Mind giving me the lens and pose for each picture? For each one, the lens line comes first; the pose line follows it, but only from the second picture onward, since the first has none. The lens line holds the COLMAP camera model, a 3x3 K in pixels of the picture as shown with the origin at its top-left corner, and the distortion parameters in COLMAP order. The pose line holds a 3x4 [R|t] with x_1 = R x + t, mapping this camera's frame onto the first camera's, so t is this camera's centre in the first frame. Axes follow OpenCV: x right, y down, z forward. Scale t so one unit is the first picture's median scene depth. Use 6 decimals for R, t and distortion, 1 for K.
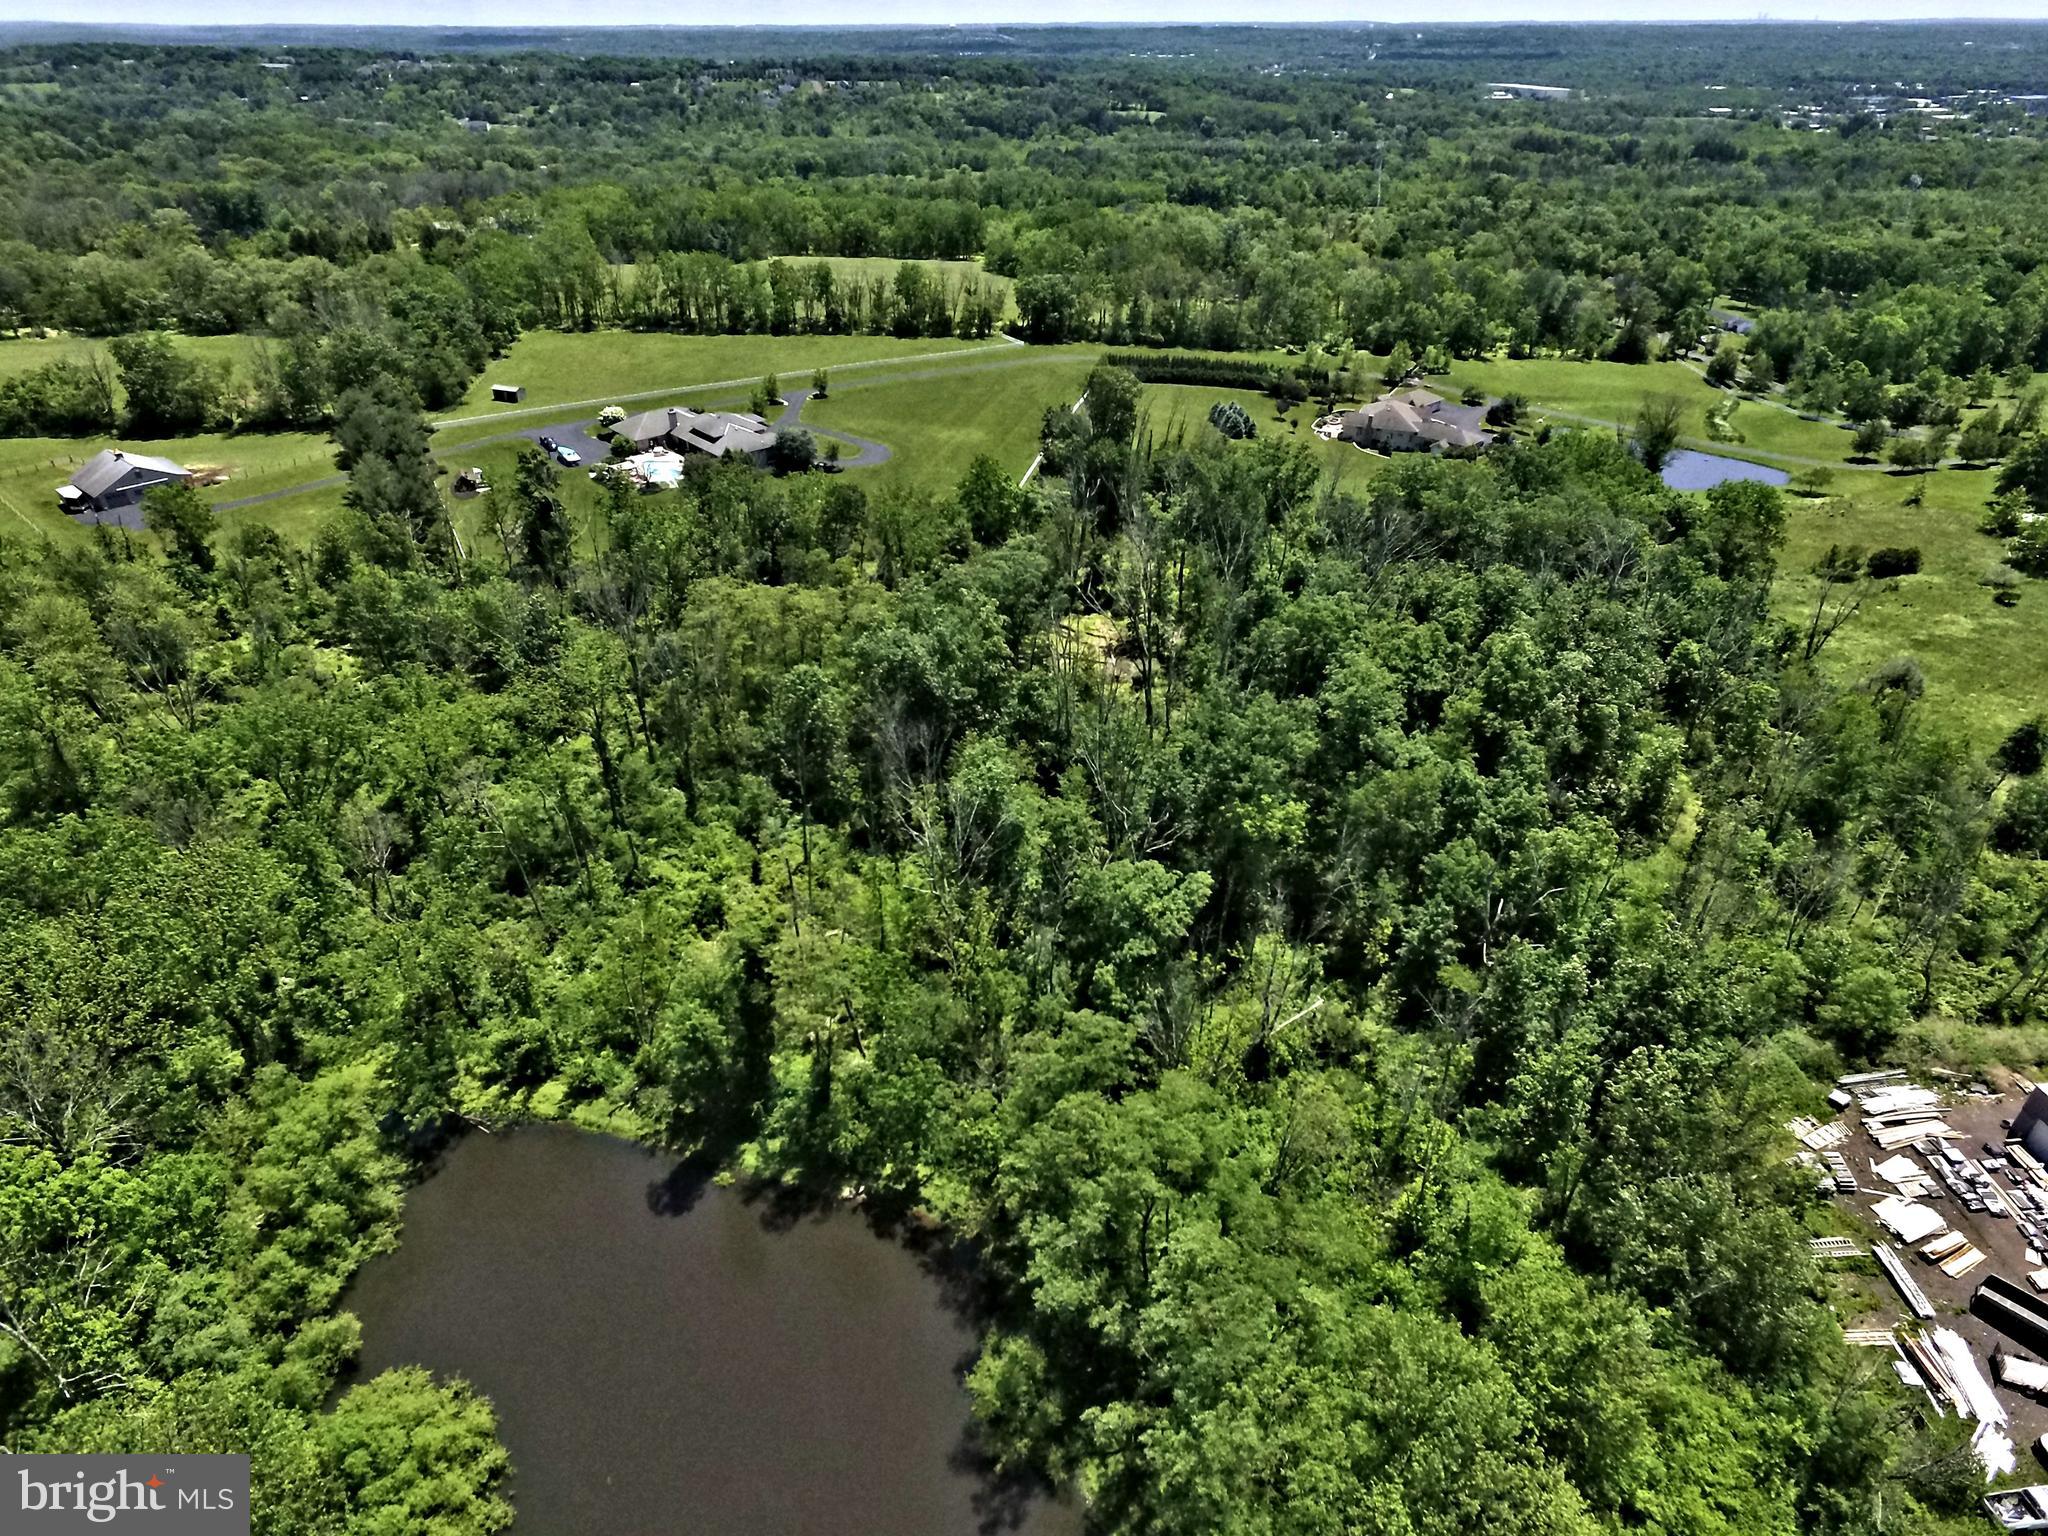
lens RADIAL K [[1214.9, 0, 1052.7], [0, 1214.9, 767.7], [0, 0, 1]] dist [-0.009272, 0.014437]
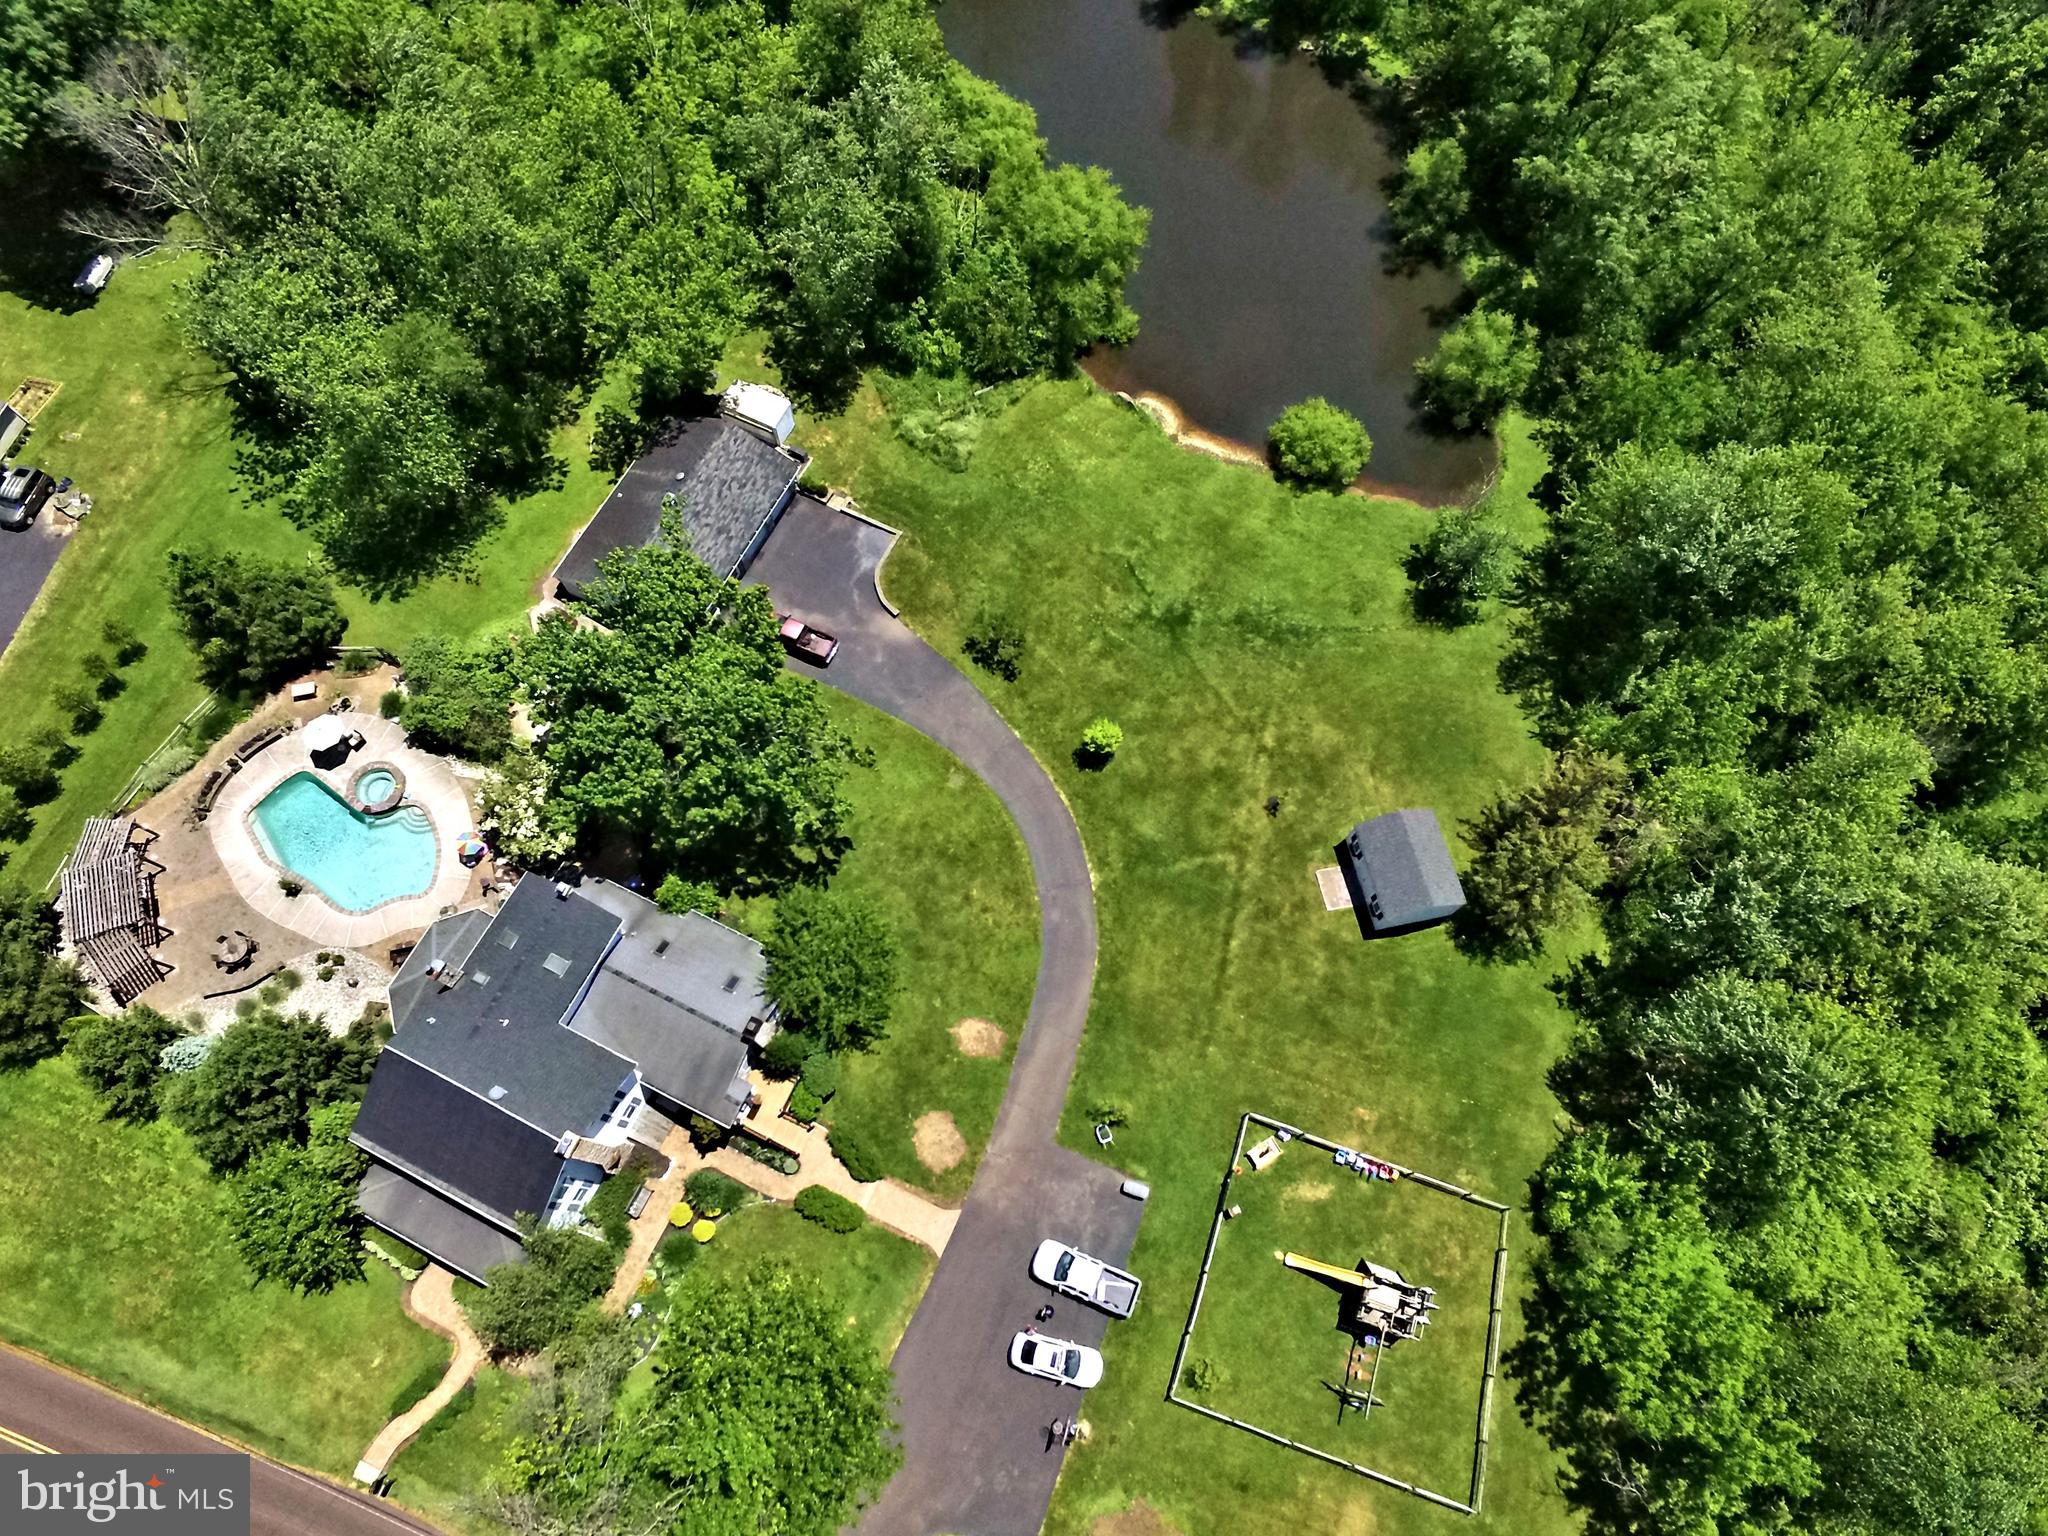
lens RADIAL K [[1214.9, 0, 1052.7], [0, 1214.9, 767.7], [0, 0, 1]] dist [-0.009272, 0.014437]
pose [[0.960620, 0.265589, -0.081683, -0.119379], [-0.177745, 0.813292, 0.554042, 0.297532], [0.213579, -0.517705, 0.828472, -0.354639]]
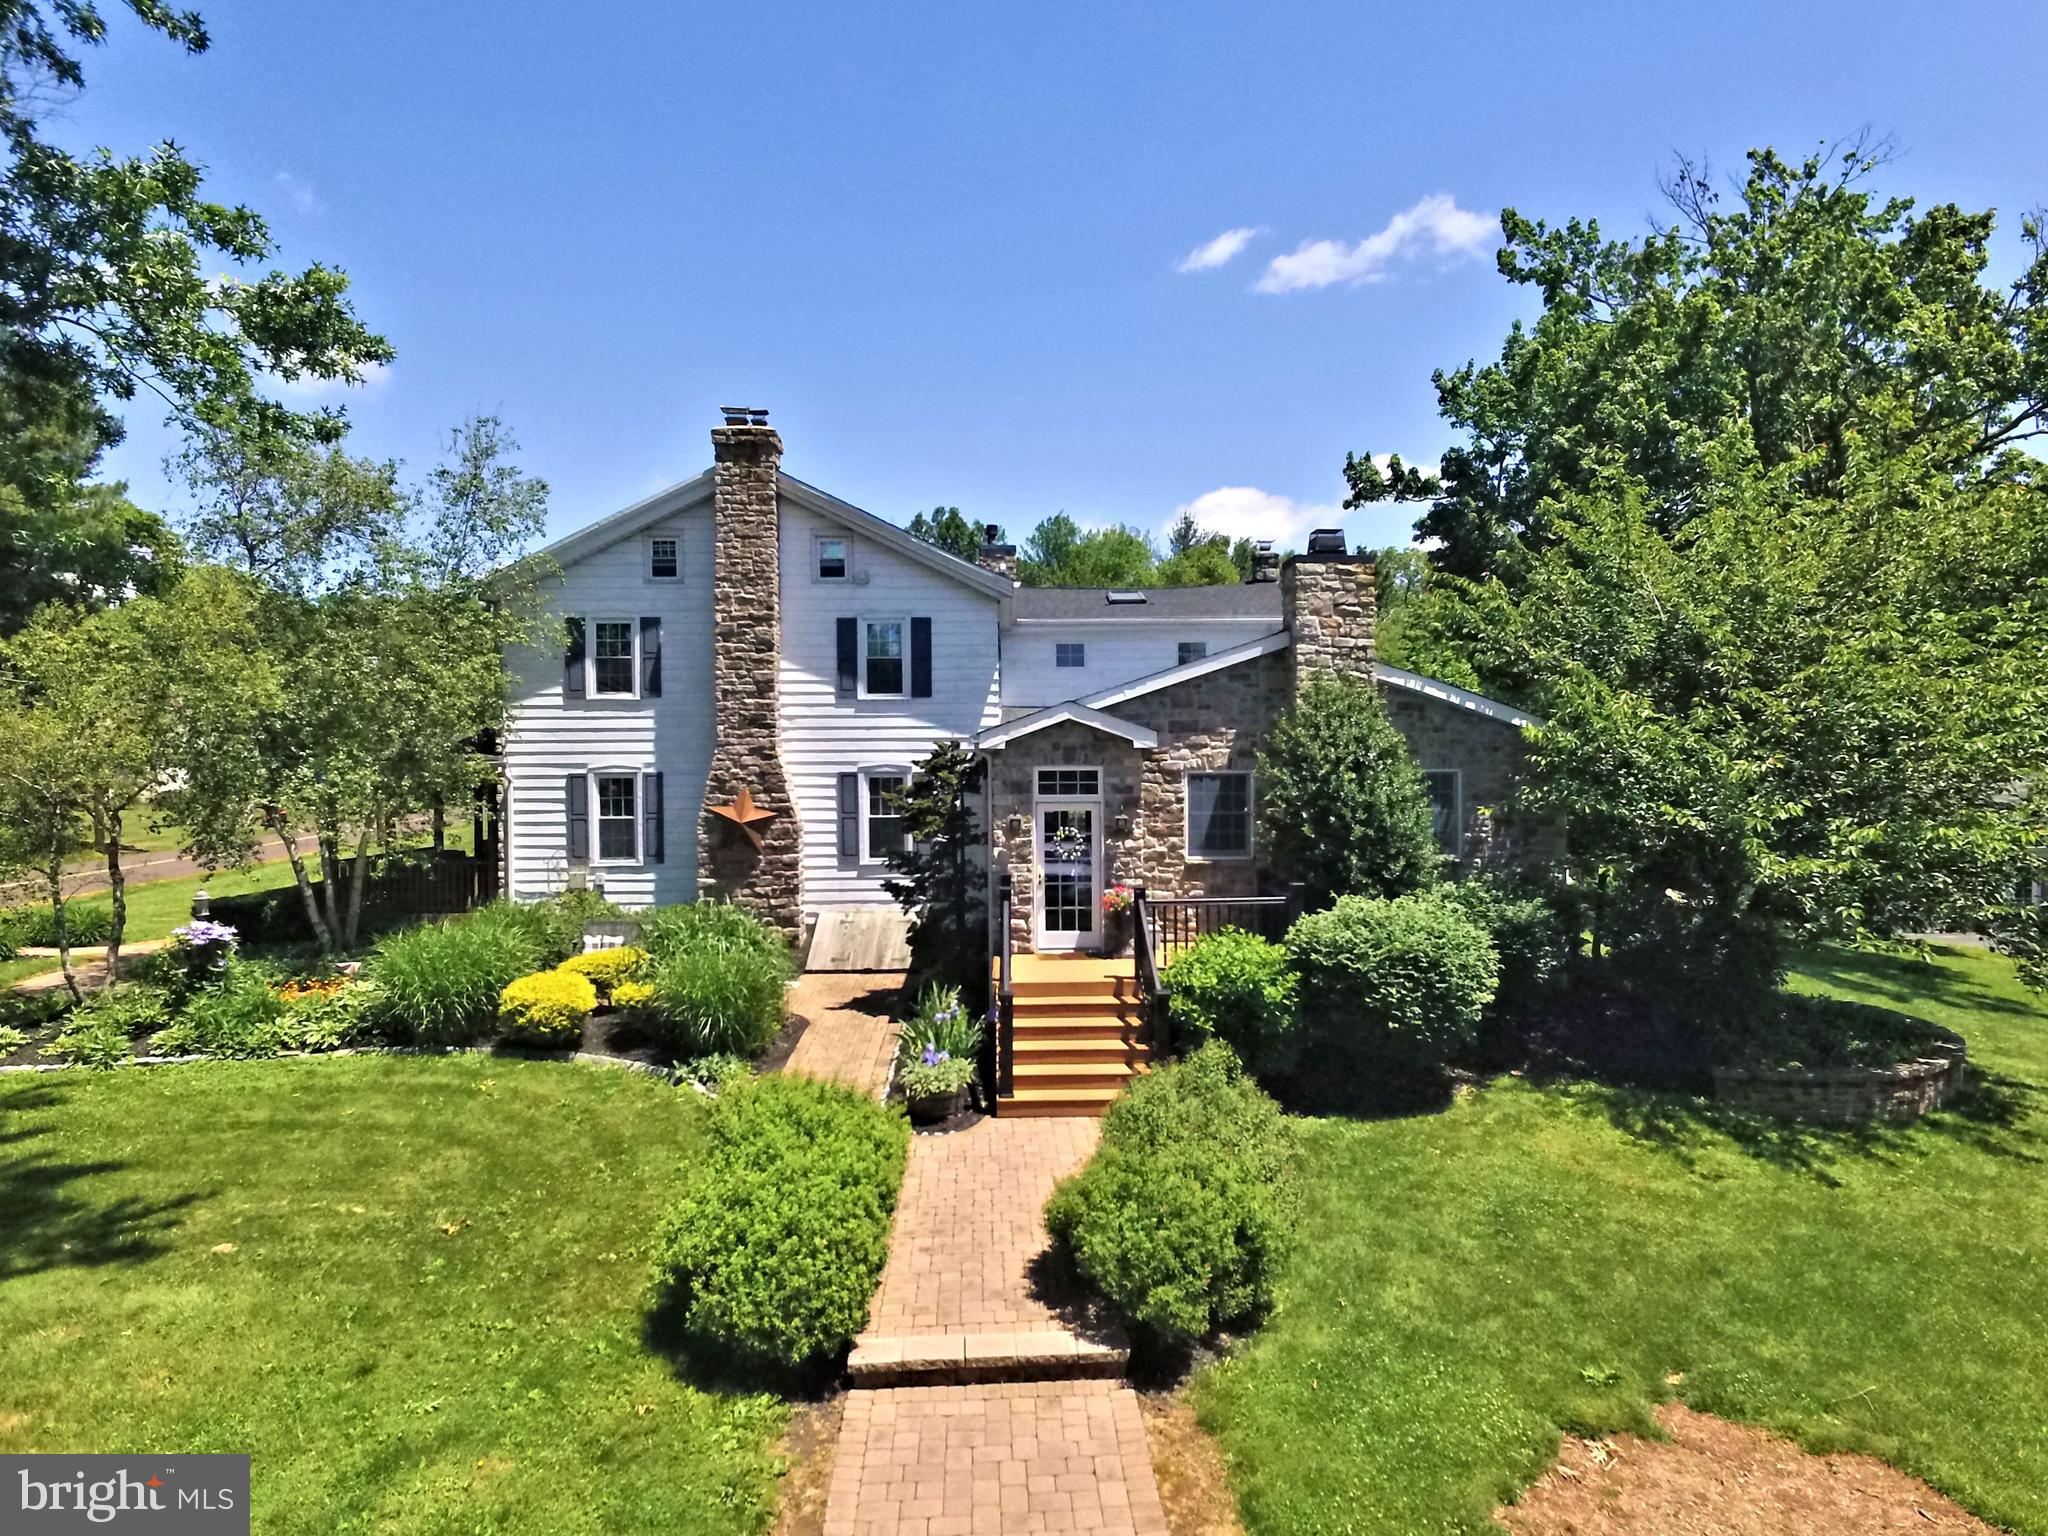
lens RADIAL K [[1214.9, 0, 1052.7], [0, 1214.9, 767.7], [0, 0, 1]] dist [-0.009272, 0.014437]
pose [[0.202427, -0.003922, -0.979289, -0.128295], [-0.544455, 0.830748, -0.115871, 0.864479], [0.813997, 0.556635, 0.166031, 0.033387]]
